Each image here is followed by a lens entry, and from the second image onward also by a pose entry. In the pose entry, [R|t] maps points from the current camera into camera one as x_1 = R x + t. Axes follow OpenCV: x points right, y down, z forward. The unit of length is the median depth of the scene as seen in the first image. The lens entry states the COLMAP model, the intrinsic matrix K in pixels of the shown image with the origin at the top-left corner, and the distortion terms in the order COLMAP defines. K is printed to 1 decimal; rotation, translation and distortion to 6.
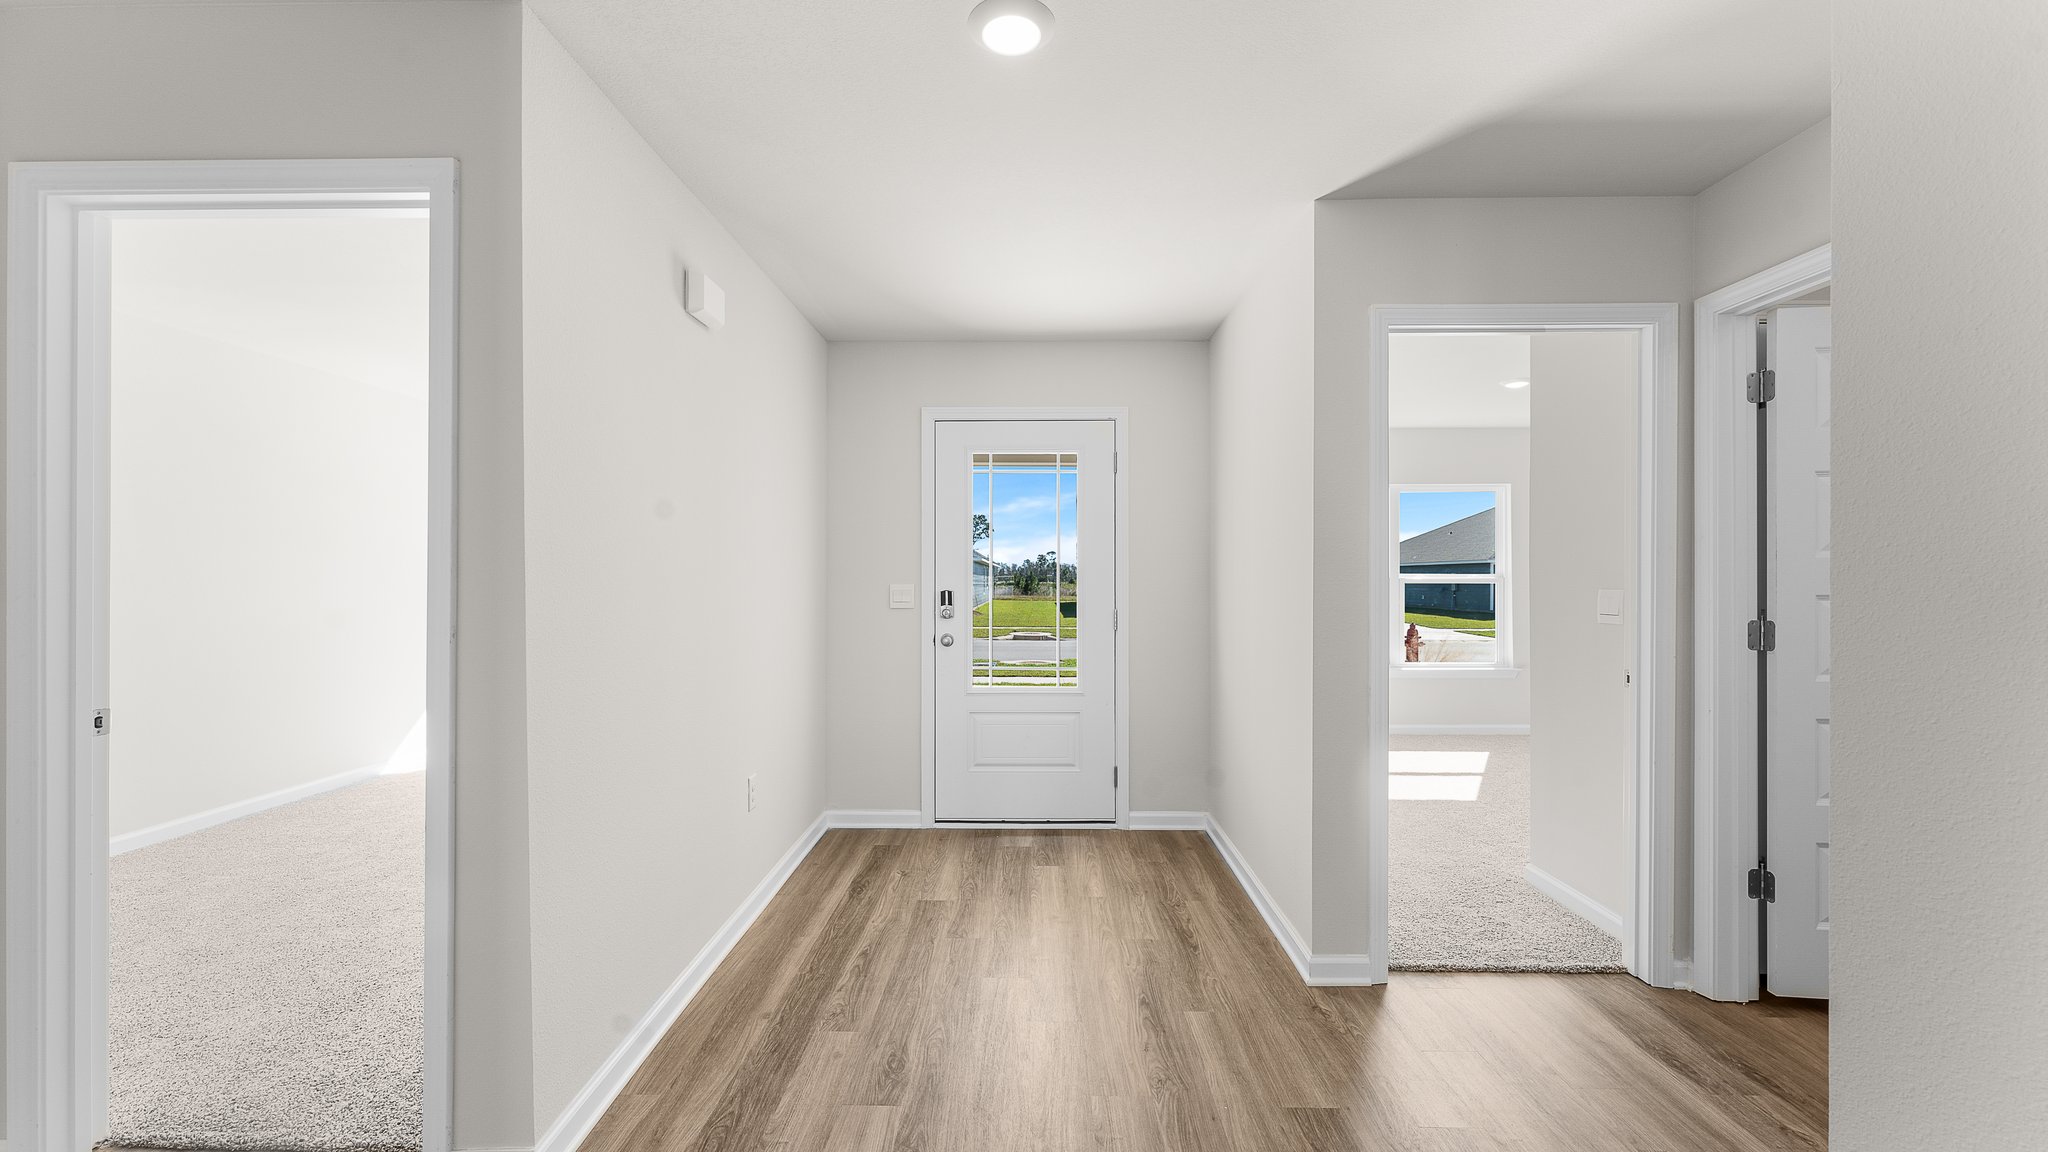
lens RADIAL K [[829.1, 0, 1024.2], [0, 829.1, 569.5], [0, 0, 1]] dist [-0.000740, -0.000552]
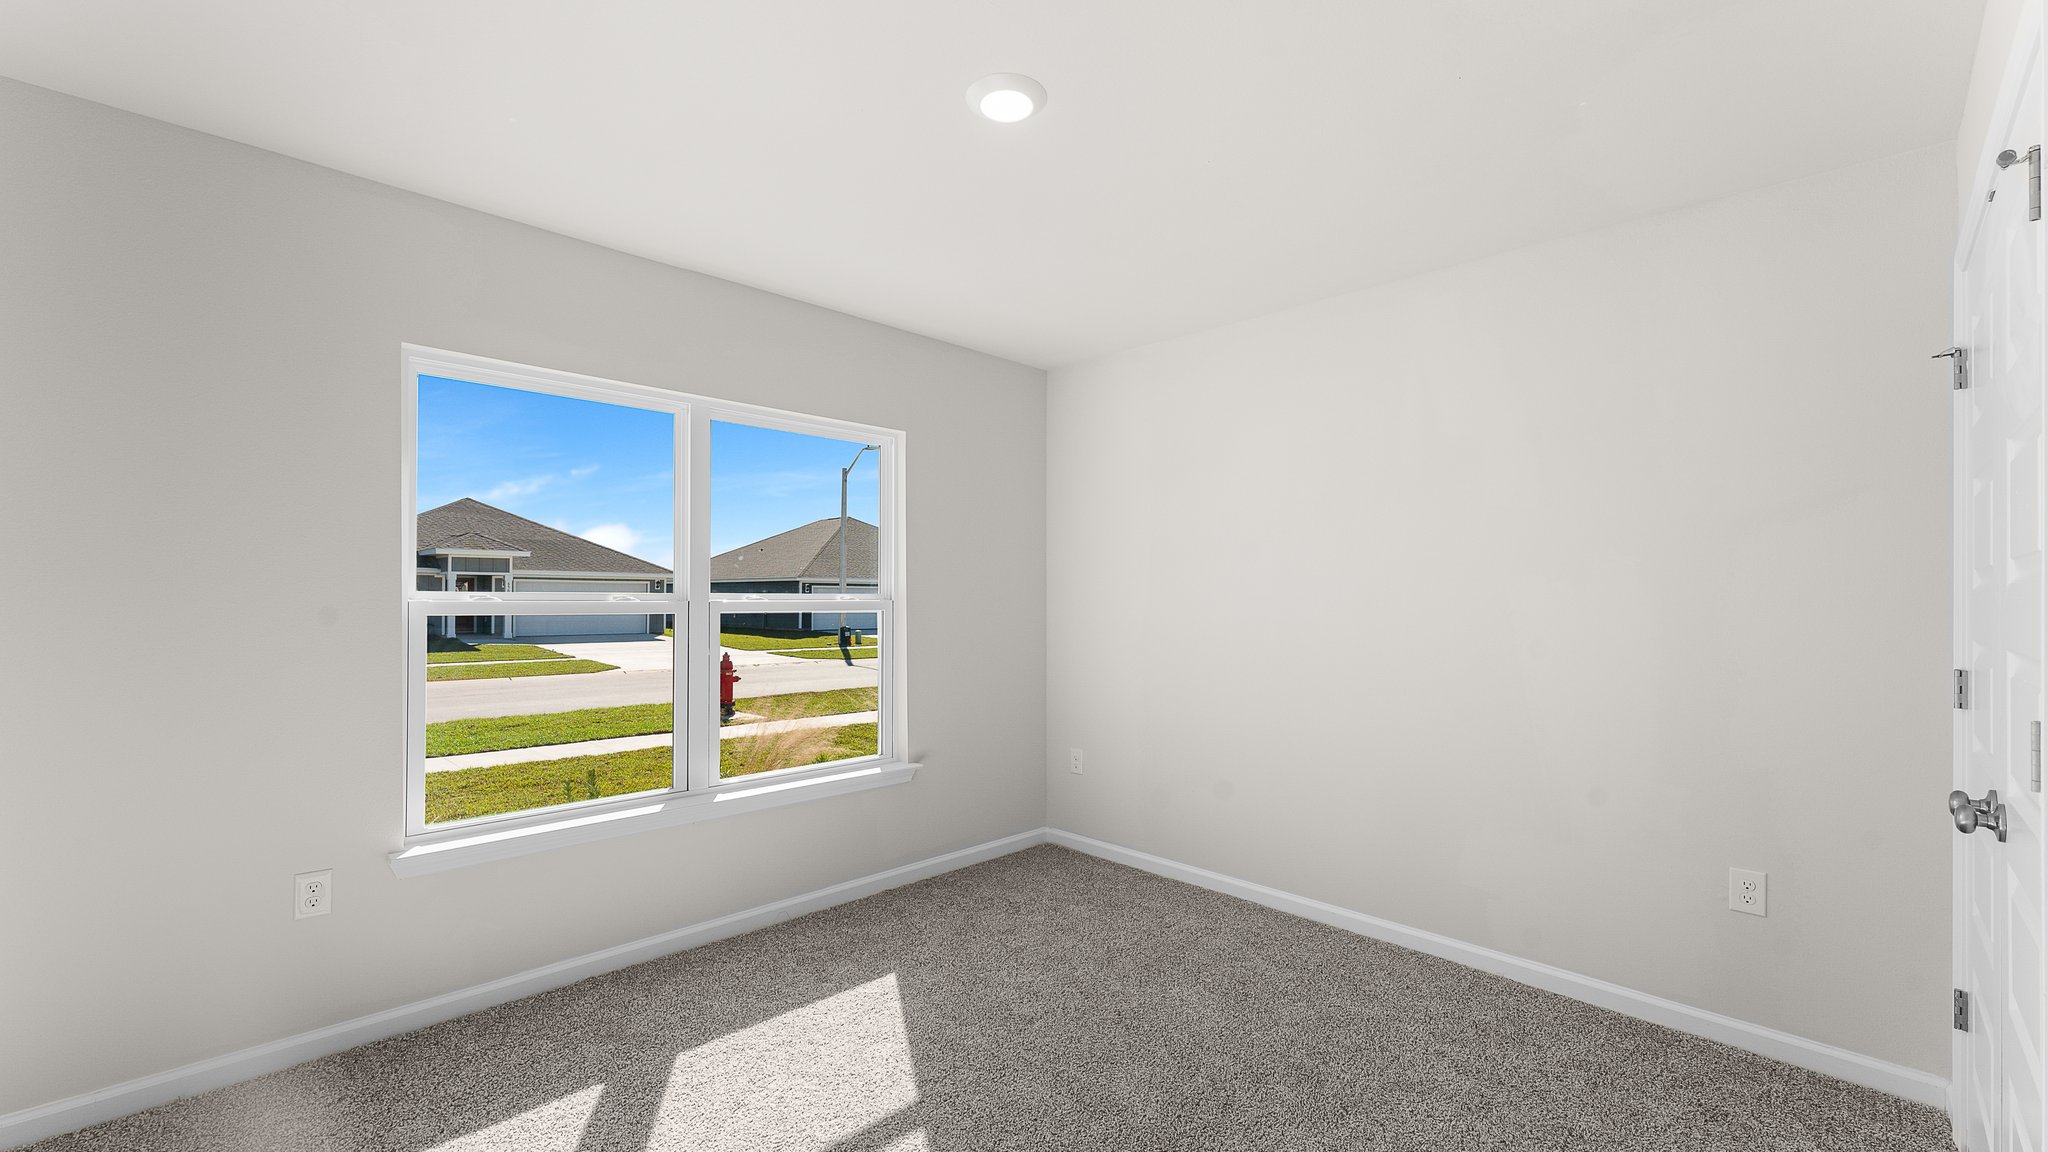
lens RADIAL K [[829.1, 0, 1024.7], [0, 829.1, 580.7], [0, 0, 1]] dist [-0.000740, -0.000552]
pose [[0.705361, 0.016328, 0.708660, 0.144358], [-0.011801, 0.999867, -0.011292, 0.001273], [-0.708750, -0.000398, 0.705459, 0.319706]]
